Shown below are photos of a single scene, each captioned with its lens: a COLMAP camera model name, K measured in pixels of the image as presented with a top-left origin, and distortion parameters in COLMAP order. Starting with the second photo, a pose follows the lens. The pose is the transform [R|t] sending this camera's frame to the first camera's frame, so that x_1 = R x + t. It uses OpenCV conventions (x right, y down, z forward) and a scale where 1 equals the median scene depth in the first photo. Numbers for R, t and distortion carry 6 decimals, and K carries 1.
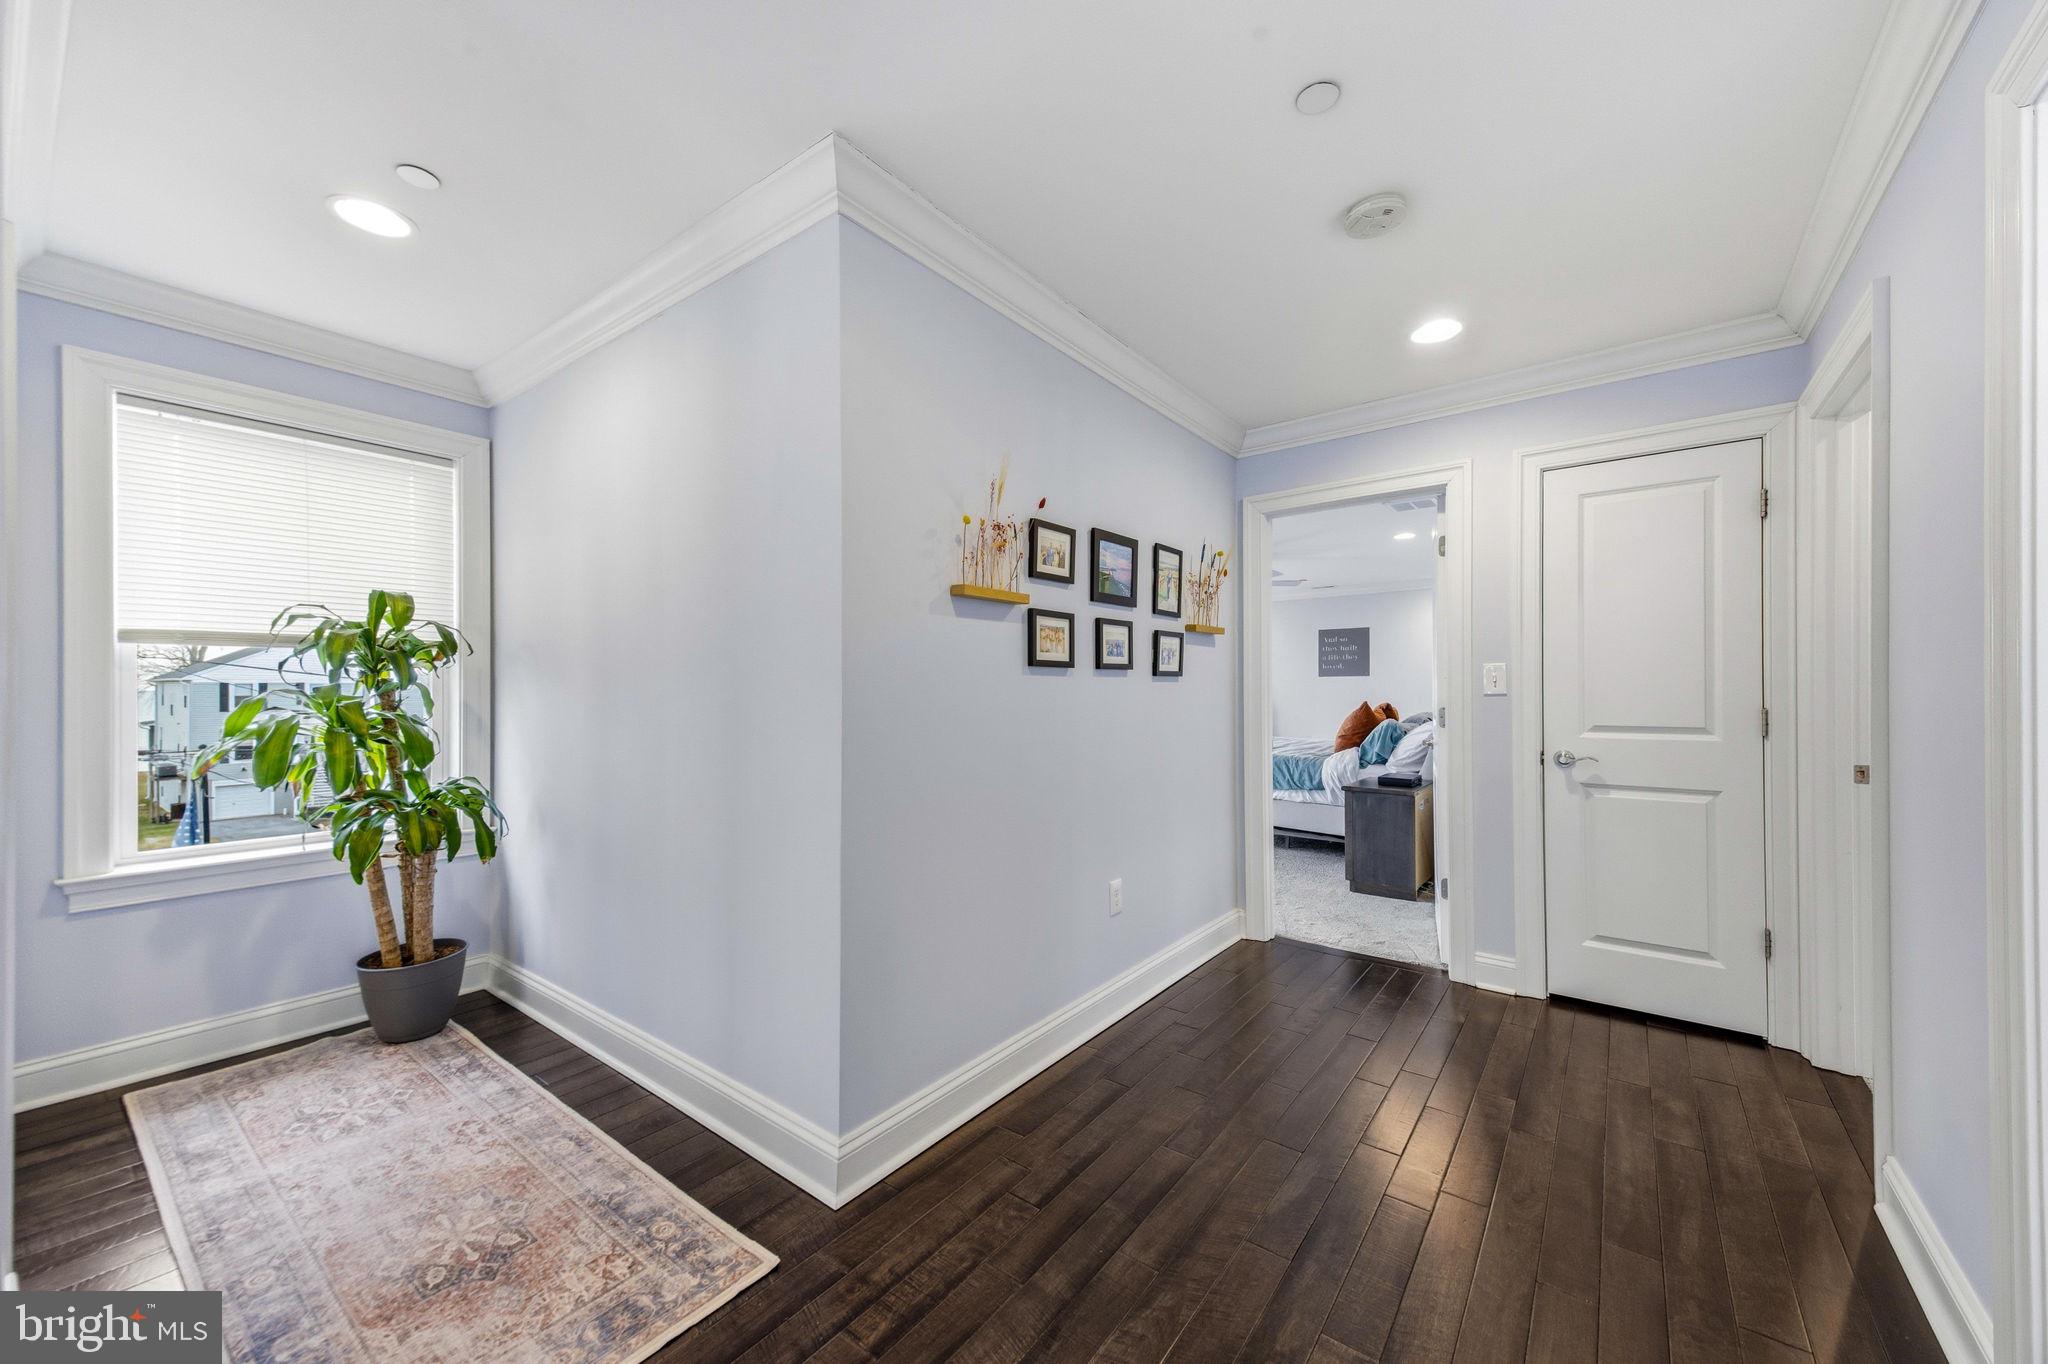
lens RADIAL K [[780.8, 0, 1019.2], [0, 780.8, 680.3], [0, 0, 1]] dist [0.001267, 0.000140]
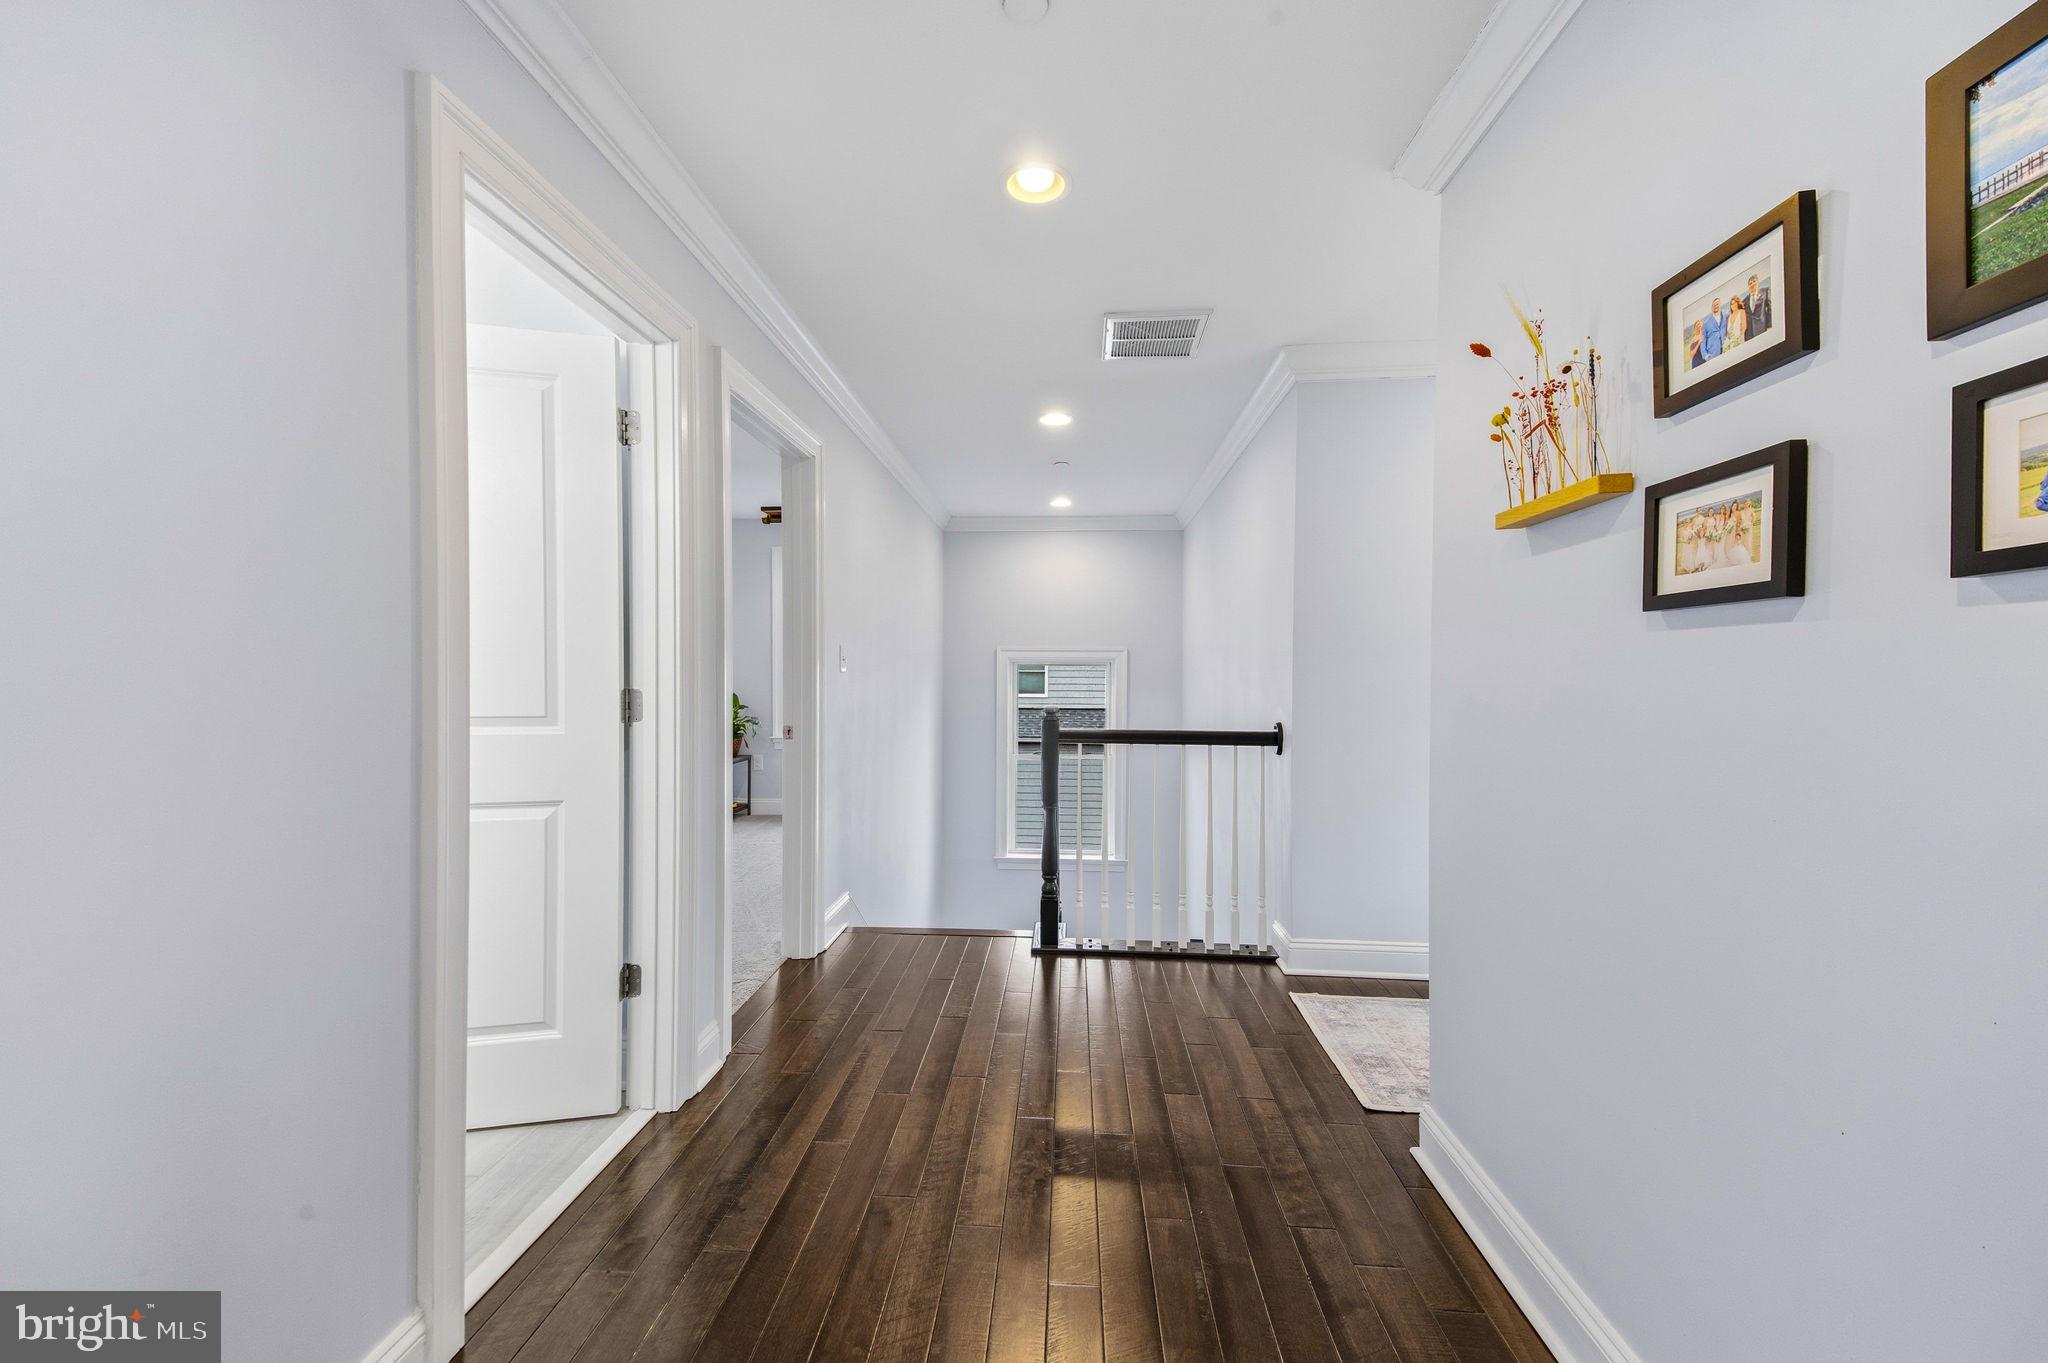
lens RADIAL K [[827.9, 0, 1034.4], [0, 827.9, 682.9], [0, 0, 1]] dist [0.000618, -0.000068]
pose [[-0.825195, 0.008787, -0.564779, 0.583411], [0.006810, 0.999961, 0.005608, 0.019551], [0.564806, 0.000781, -0.825223, 1.163962]]
